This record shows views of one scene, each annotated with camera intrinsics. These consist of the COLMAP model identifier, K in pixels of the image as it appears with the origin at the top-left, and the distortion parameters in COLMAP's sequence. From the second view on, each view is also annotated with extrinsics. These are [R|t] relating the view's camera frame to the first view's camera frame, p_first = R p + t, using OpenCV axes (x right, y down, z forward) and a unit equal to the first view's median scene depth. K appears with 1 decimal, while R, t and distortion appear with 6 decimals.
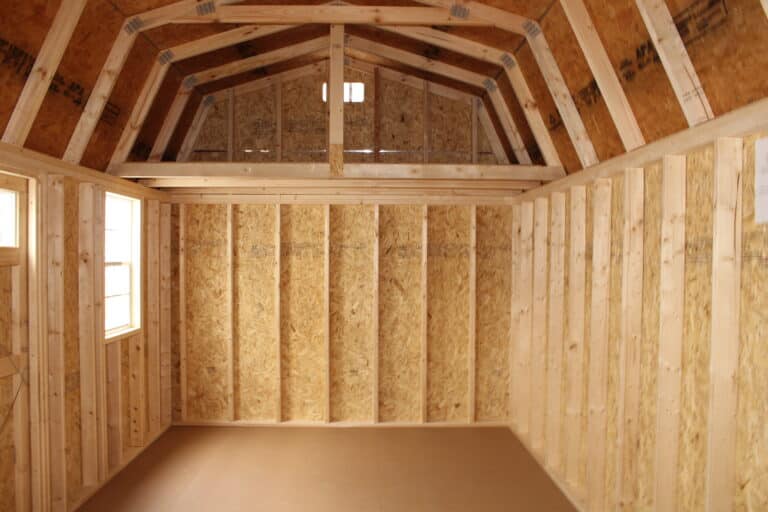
lens RADIAL K [[651.5, 0, 385.0], [0, 651.5, 269.9], [0, 0, 1]] dist [-0.186051, 0.200827]
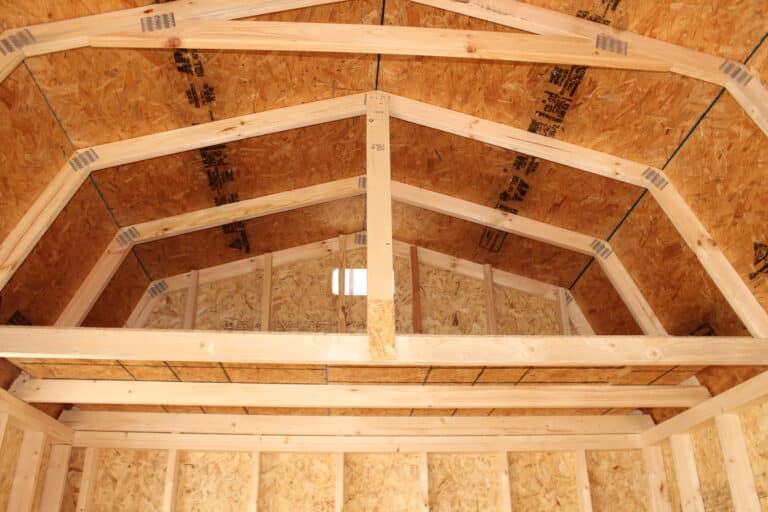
lens RADIAL K [[651.5, 0, 385.0], [0, 651.5, 269.9], [0, 0, 1]] dist [-0.186051, 0.200827]
pose [[0.999012, 0.002201, 0.044380, -0.073360], [0.018438, 0.888195, -0.459097, 0.020216], [-0.040429, 0.459462, 0.887277, 0.399502]]
